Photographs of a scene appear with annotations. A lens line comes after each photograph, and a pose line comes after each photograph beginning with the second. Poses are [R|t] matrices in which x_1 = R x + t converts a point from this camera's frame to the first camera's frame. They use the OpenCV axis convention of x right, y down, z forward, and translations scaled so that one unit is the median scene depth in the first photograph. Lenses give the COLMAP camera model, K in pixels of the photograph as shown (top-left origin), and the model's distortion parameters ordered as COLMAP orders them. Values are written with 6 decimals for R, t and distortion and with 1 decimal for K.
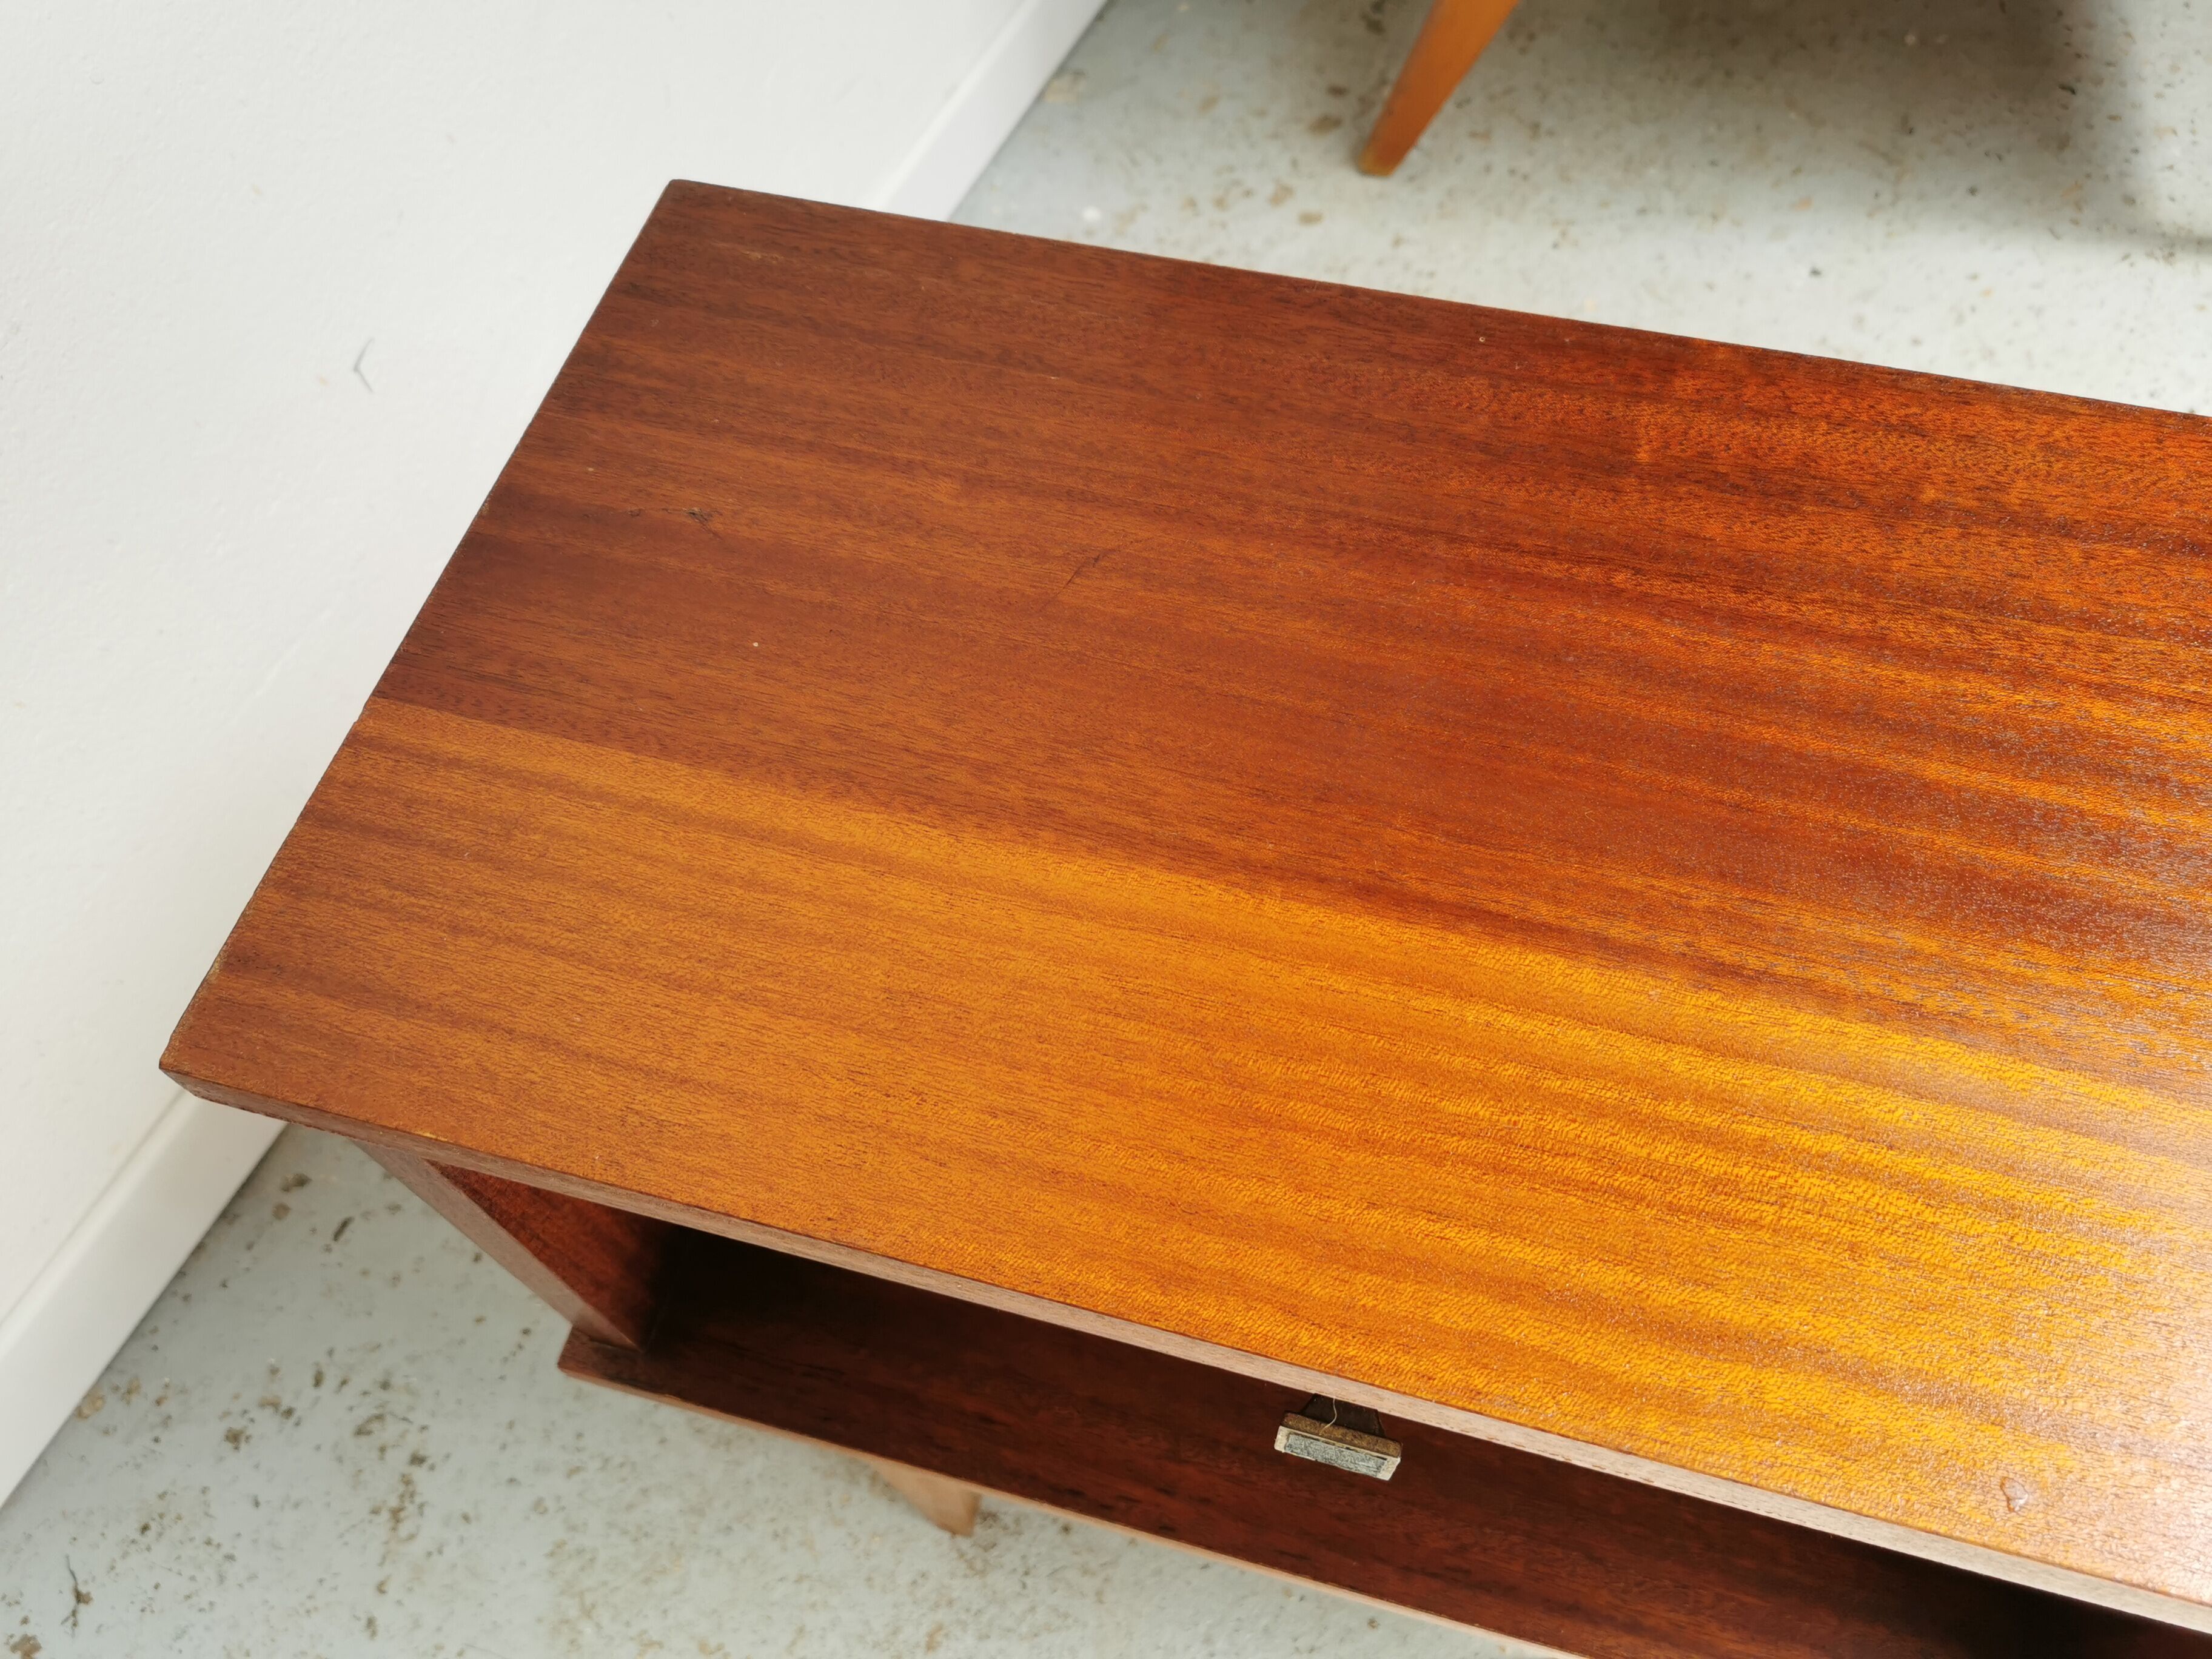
lens RADIAL K [[1747.3, 0, 1106.0], [0, 1747.3, 829.5], [0, 0, 1]] dist [0.029381, -0.029881]
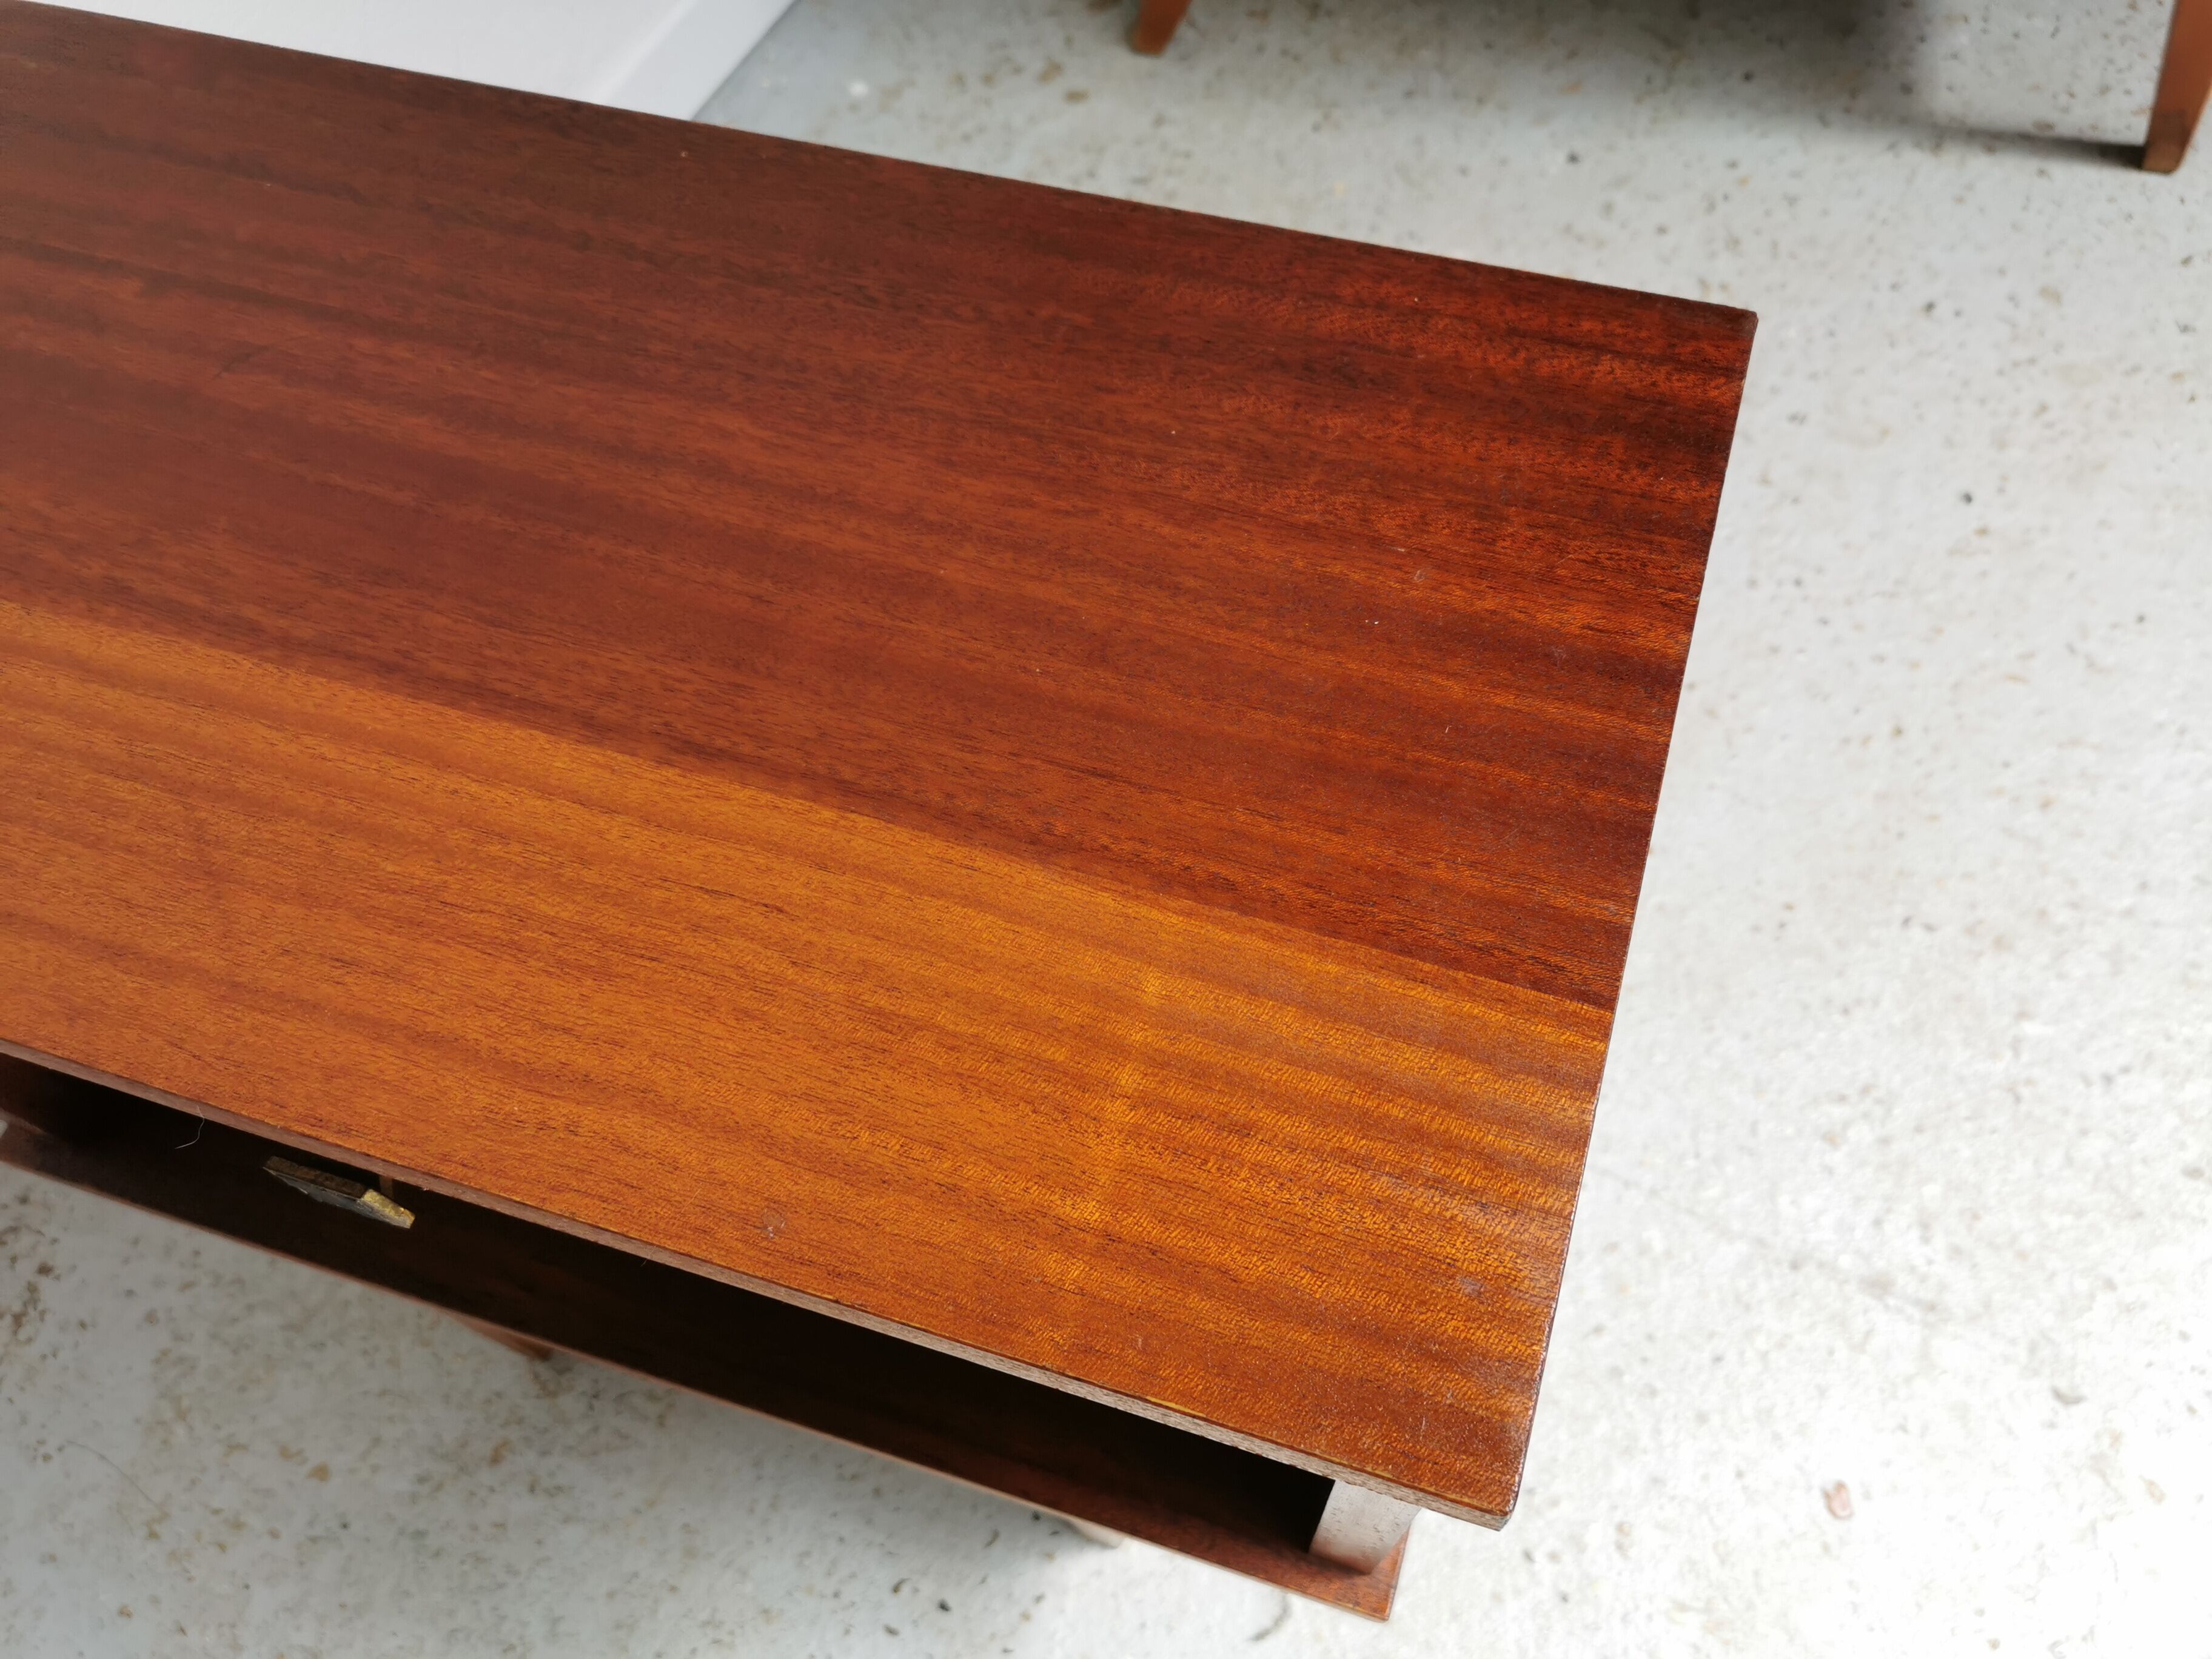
lens RADIAL K [[1747.3, 0, 1106.0], [0, 1747.3, 829.5], [0, 0, 1]] dist [0.029381, -0.029881]
pose [[0.998838, 0.029357, -0.038220, 0.282080], [-0.027674, 0.998654, 0.043864, 0.033426], [0.039456, -0.042755, 0.998306, -0.012996]]
